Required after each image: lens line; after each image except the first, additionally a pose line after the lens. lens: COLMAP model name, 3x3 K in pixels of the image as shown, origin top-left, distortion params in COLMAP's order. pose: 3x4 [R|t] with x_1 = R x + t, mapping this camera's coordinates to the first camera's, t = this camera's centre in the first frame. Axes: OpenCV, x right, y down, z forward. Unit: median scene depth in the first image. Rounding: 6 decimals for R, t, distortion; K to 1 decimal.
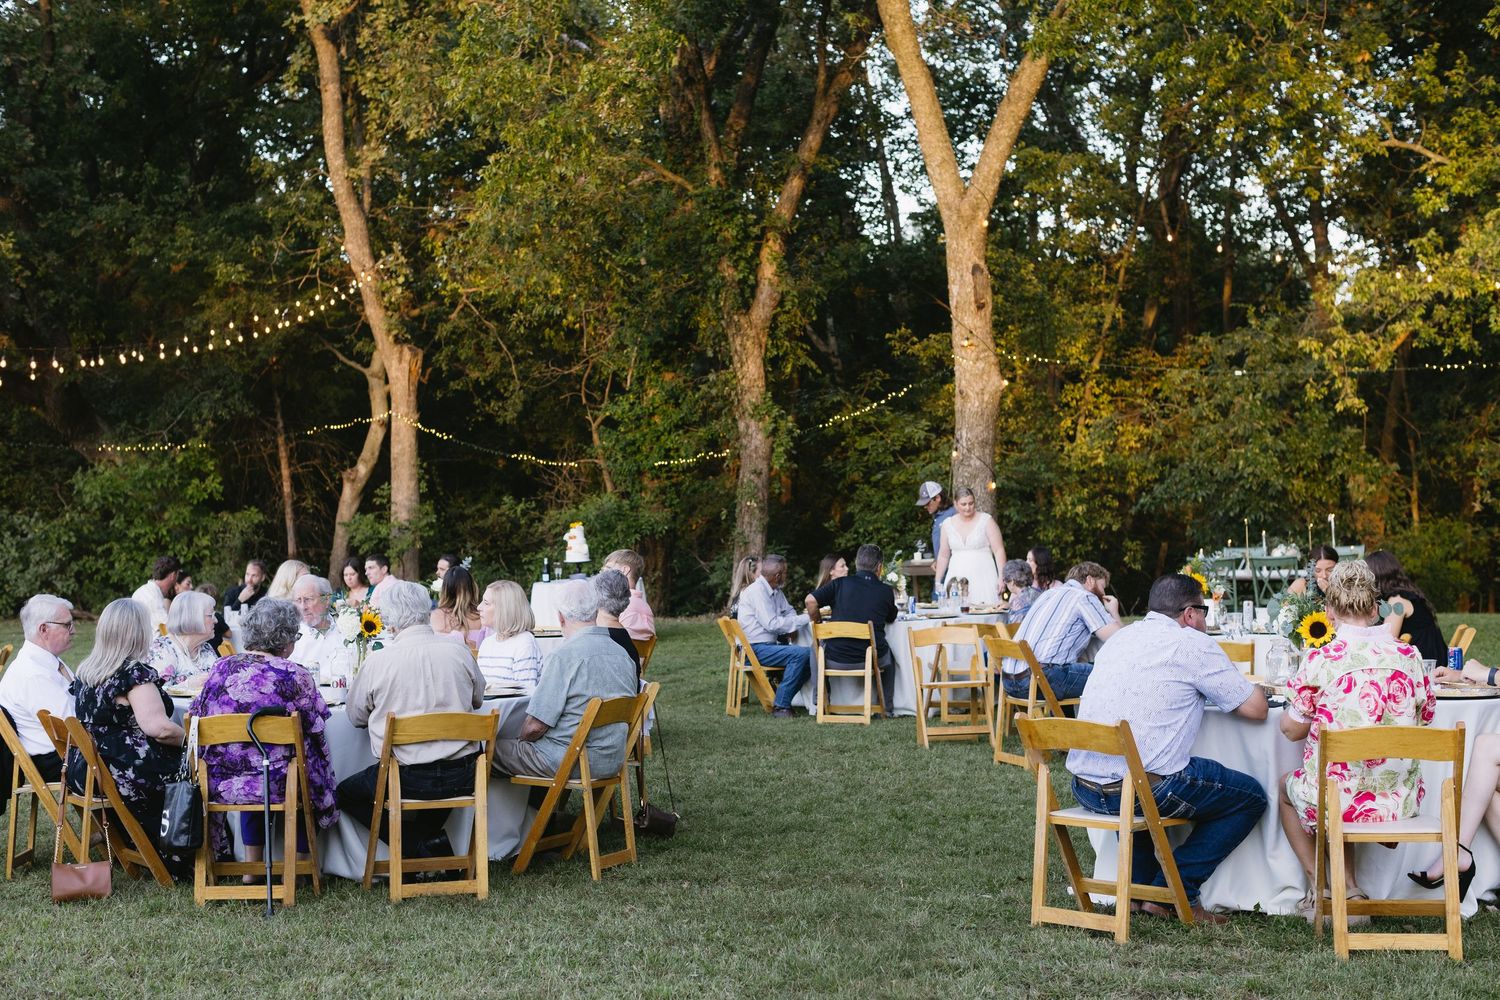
lens RADIAL K [[2372.7, 0, 710.7], [0, 2372.7, 498.0], [0, 0, 1]] dist [0.015230, 0.024615]
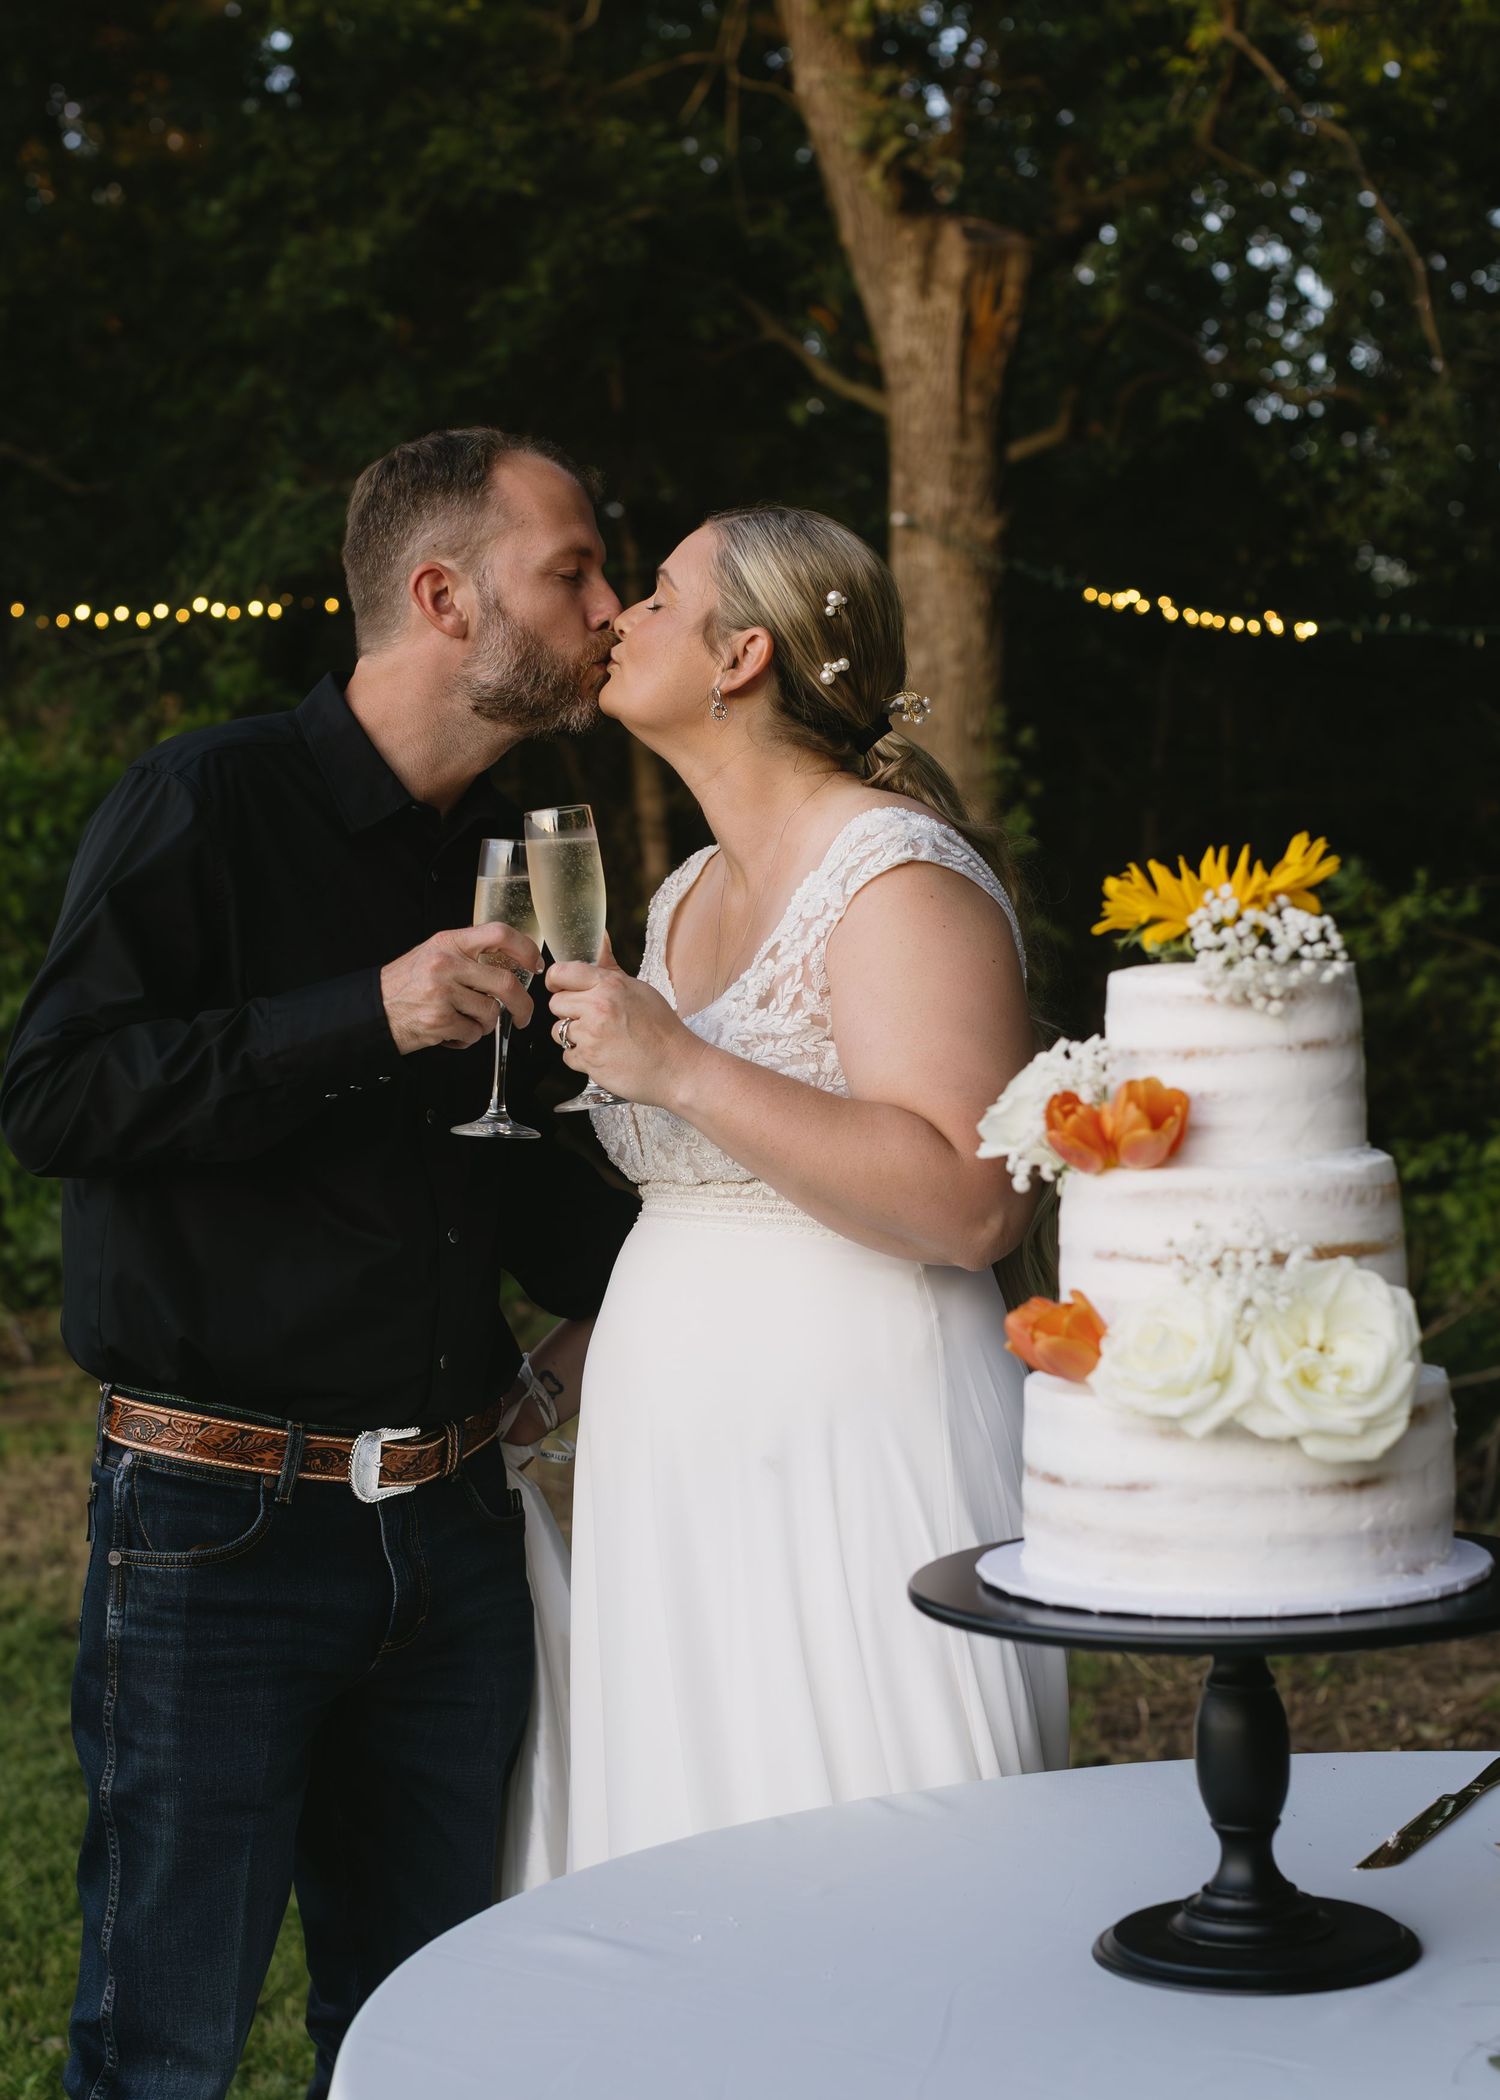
lens RADIAL K [[3486.7, 0, 798.0], [0, 3486.7, 1152.4], [0, 0, 1]] dist [0.018991, 0.008936]
pose [[0.947826, 0.026757, -0.317663, -0.031844], [-0.010967, 0.998618, 0.051391, 0.009599], [0.318599, -0.045226, 0.946810, 0.668668]]
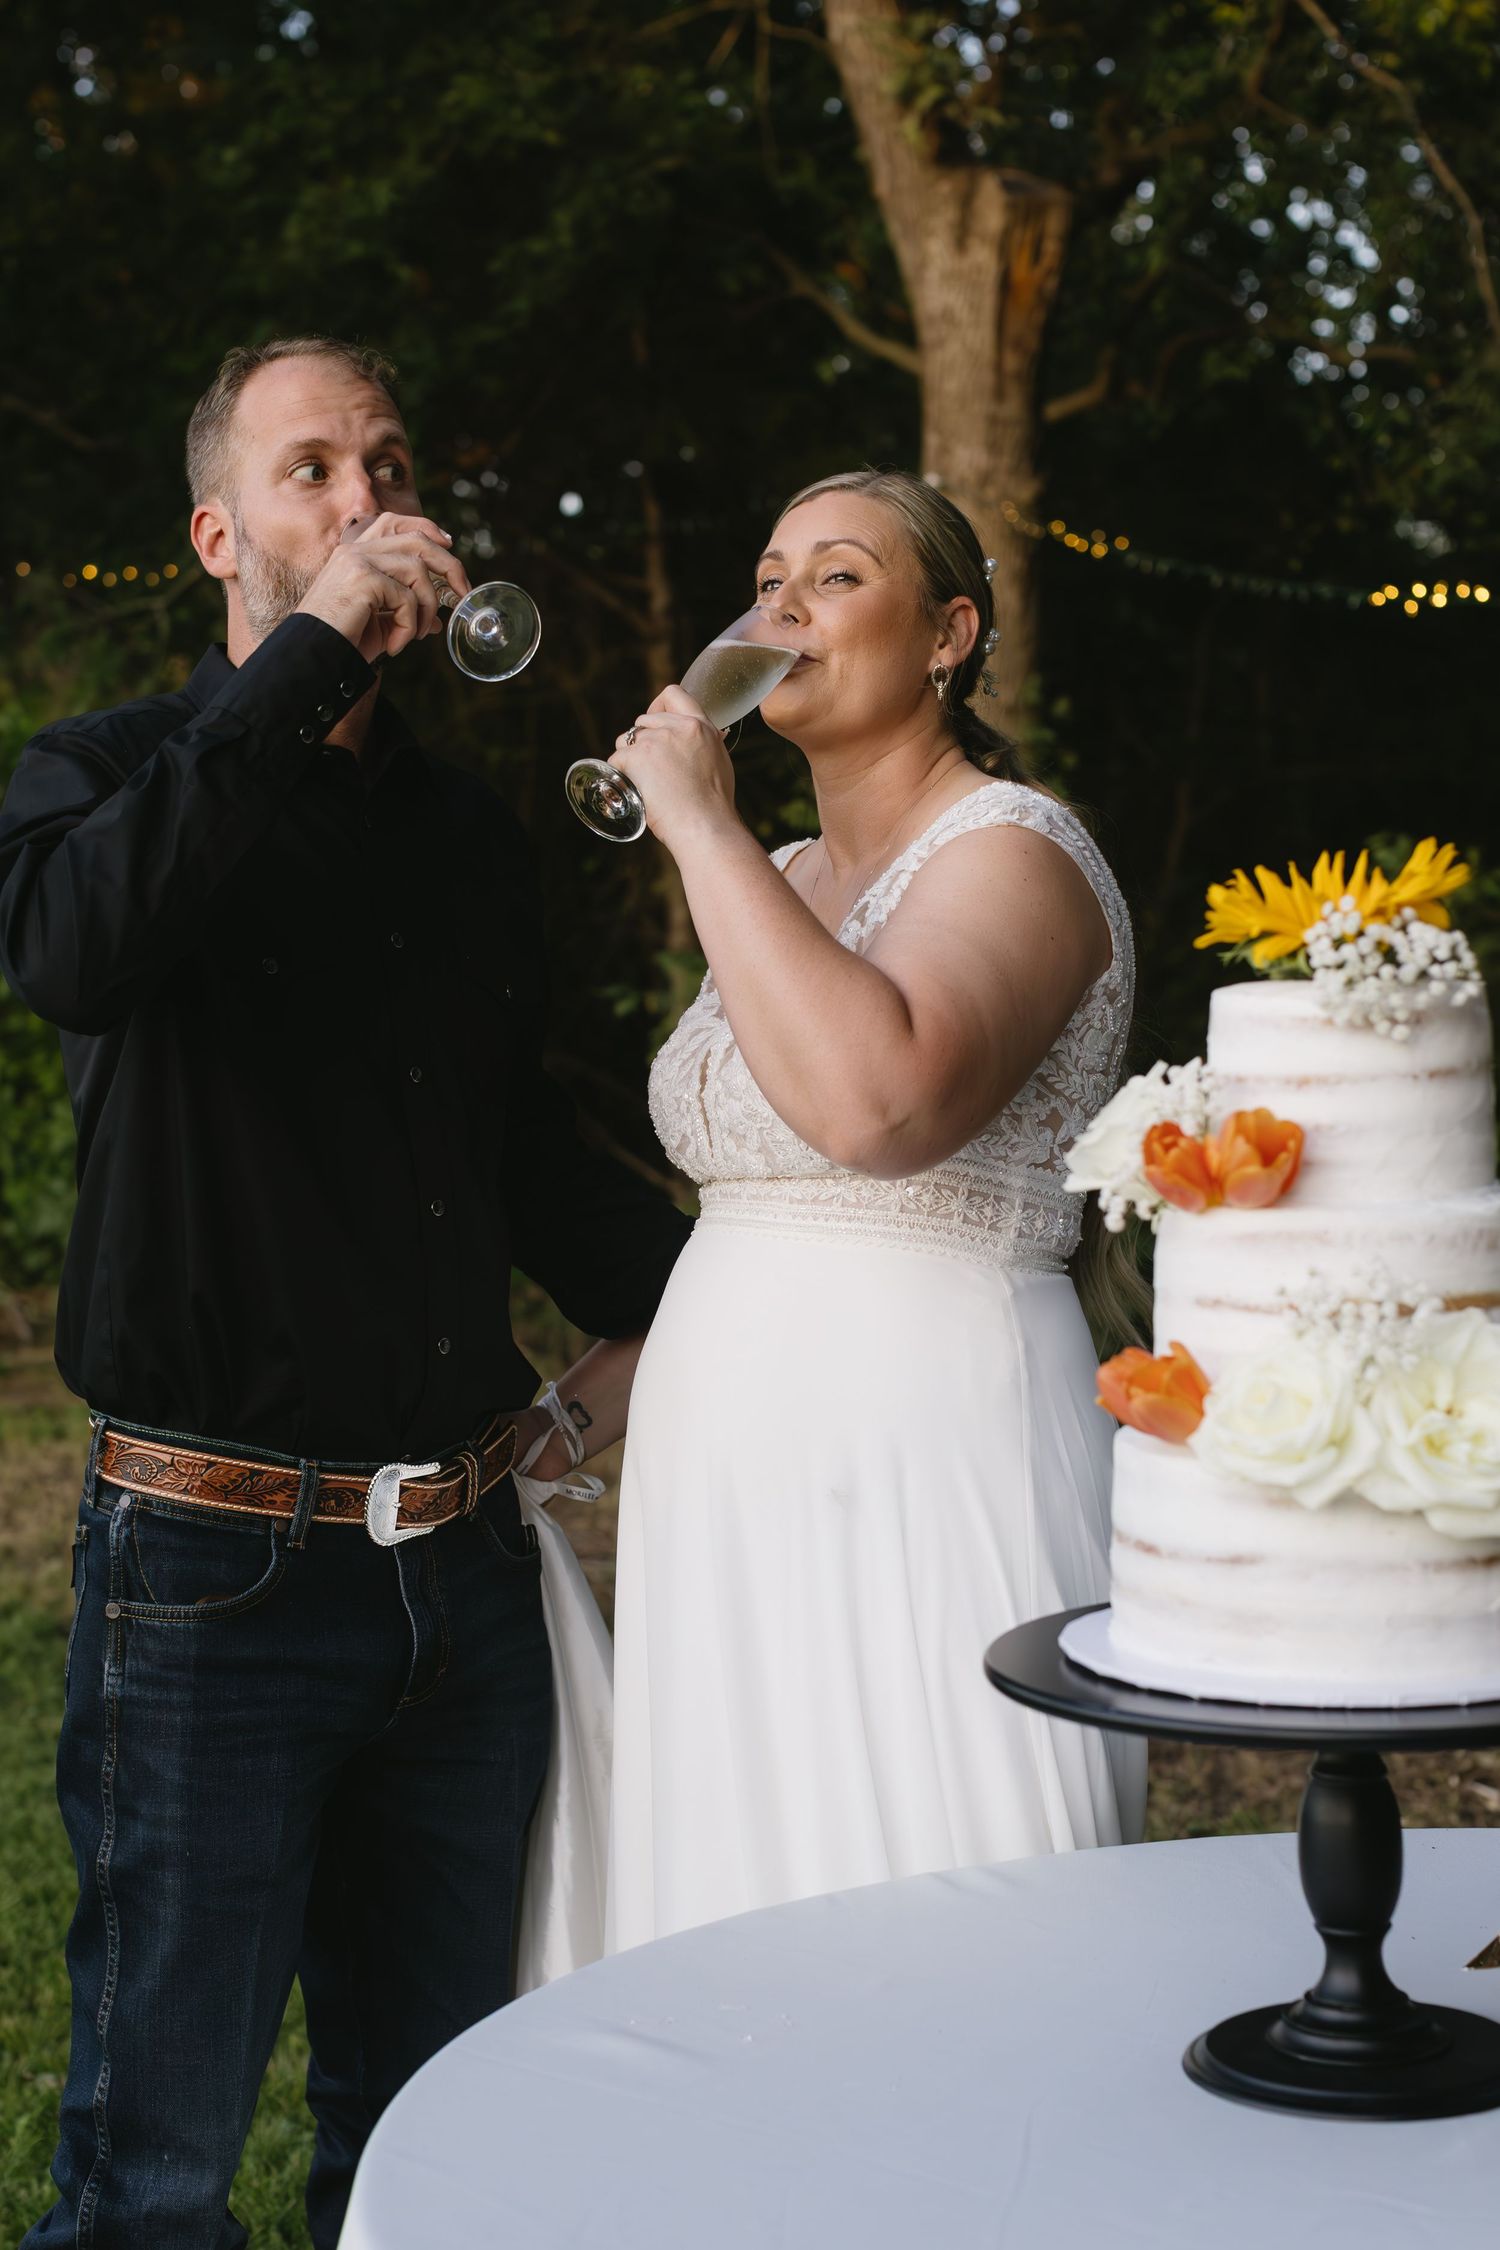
lens RADIAL K [[3559.0, 0, 749.3], [0, 3559.0, 1137.3], [0, 0, 1]] dist [0.015230, 0.024615]
pose [[0.941746, 0.037113, -0.334271, -0.033952], [-0.019824, 0.998290, 0.054986, 0.008943], [0.335740, -0.045157, 0.940872, 0.672234]]
